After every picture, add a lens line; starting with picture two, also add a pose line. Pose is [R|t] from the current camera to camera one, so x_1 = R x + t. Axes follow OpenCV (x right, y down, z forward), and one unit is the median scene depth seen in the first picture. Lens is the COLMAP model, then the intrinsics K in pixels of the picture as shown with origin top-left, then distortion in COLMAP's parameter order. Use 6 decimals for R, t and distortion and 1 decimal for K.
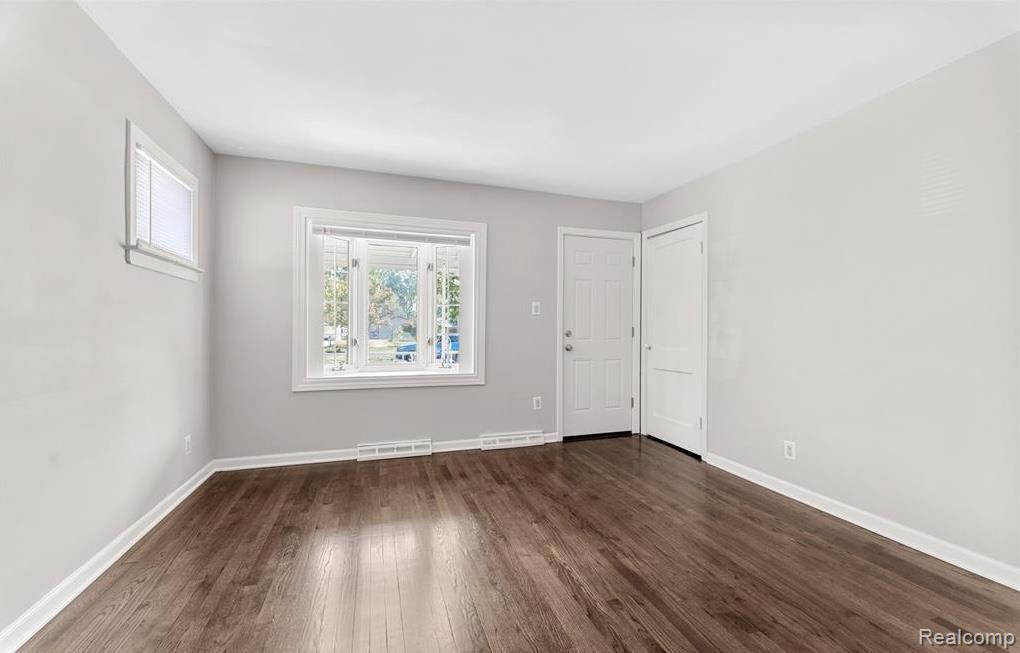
lens RADIAL K [[418.0, 0, 509.0], [0, 418.0, 327.0], [0, 0, 1]] dist [0.006000, -0.001055]
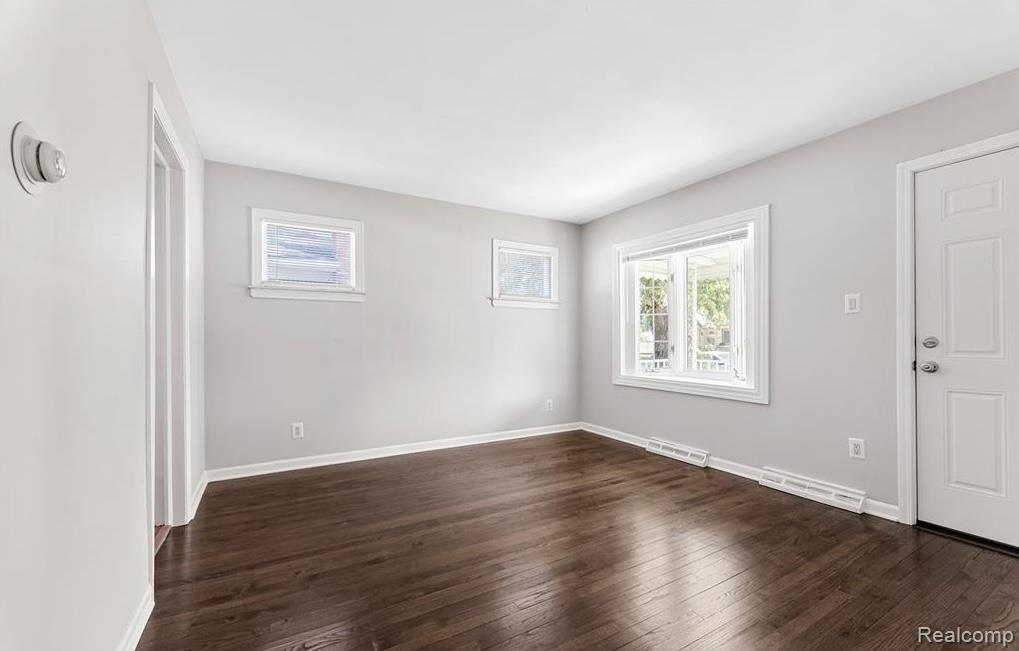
lens RADIAL K [[417.6, 0, 511.1], [0, 417.6, 333.9], [0, 0, 1]] dist [0.006000, -0.001055]
pose [[0.211229, -0.014936, -0.977322, 0.659266], [0.005176, 0.999886, -0.014162, 0.010810], [0.977423, -0.002067, 0.211283, 0.366193]]
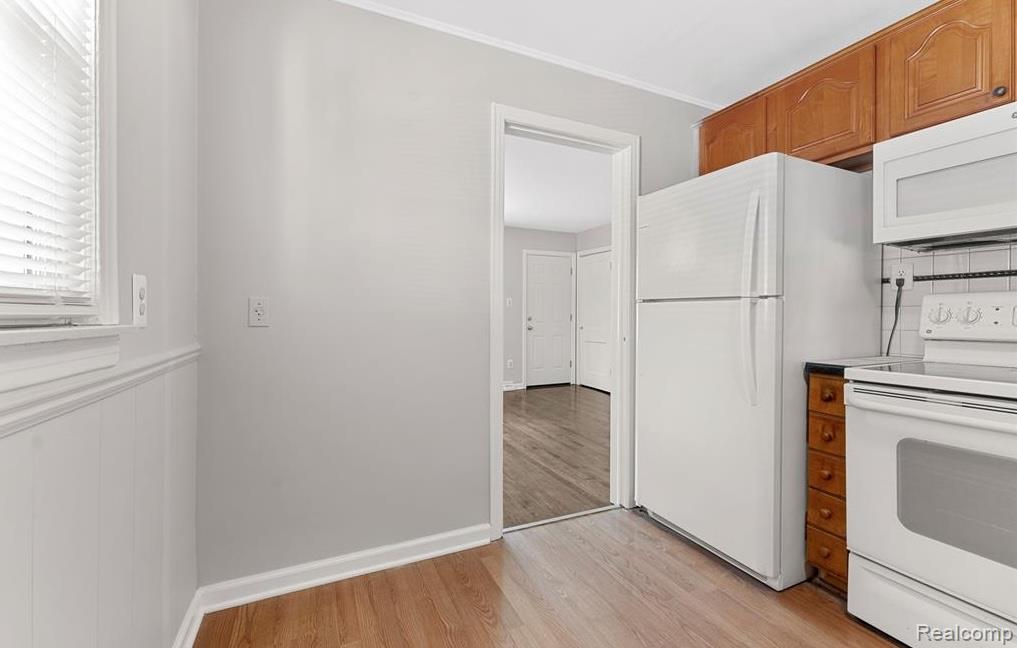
lens RADIAL K [[416.8, 0, 508.6], [0, 416.8, 317.8], [0, 0, 1]] dist [0.006000, -0.001055]
pose [[0.992192, -0.003735, 0.124664, -0.142634], [0.002629, 0.999956, 0.009037, -0.001963], [-0.124692, -0.008639, 0.992158, -0.573807]]
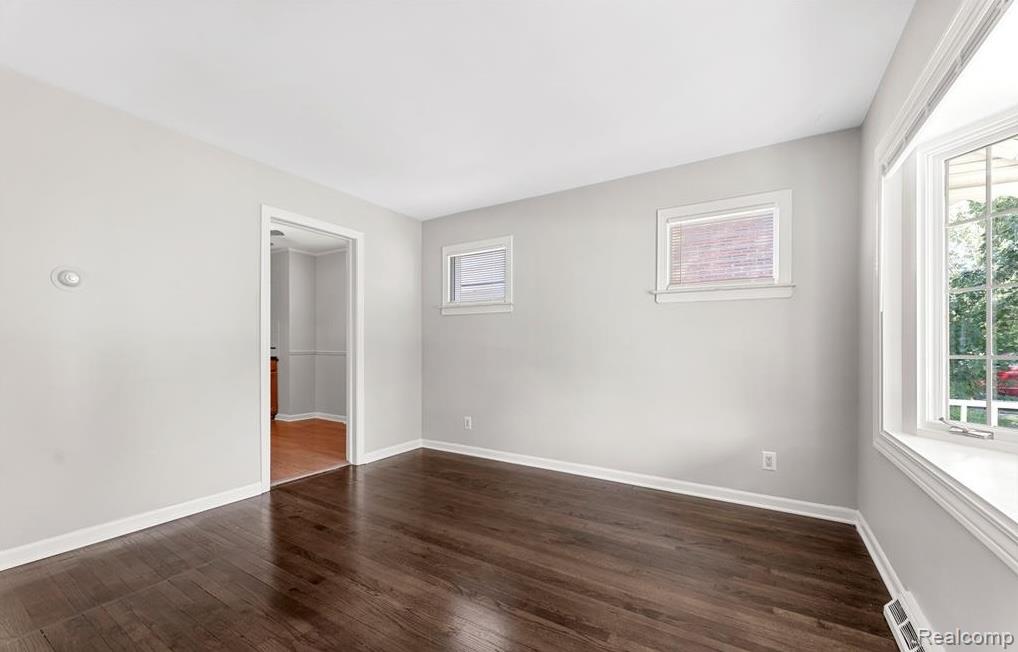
lens RADIAL K [[417.2, 0, 510.0], [0, 417.2, 344.7], [0, 0, 1]] dist [0.006000, -0.001055]
pose [[-0.766586, -0.007935, -0.642093, 0.275596], [-0.003292, 0.999959, -0.008427, 0.009252], [0.642134, -0.004347, -0.766580, 1.035321]]
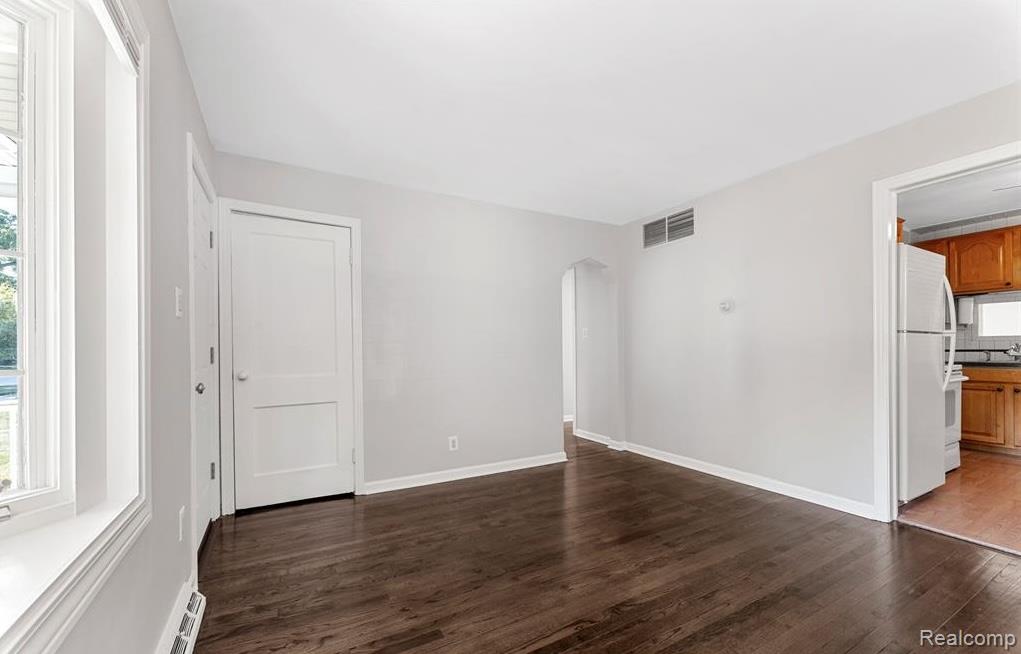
lens RADIAL K [[418.4, 0, 508.7], [0, 418.4, 348.5], [0, 0, 1]] dist [0.006000, -0.001055]
pose [[-0.195751, -0.004764, 0.980642, -0.466153], [0.004258, 0.999975, 0.005708, -0.000054], [-0.980644, 0.005293, -0.195725, 0.832367]]
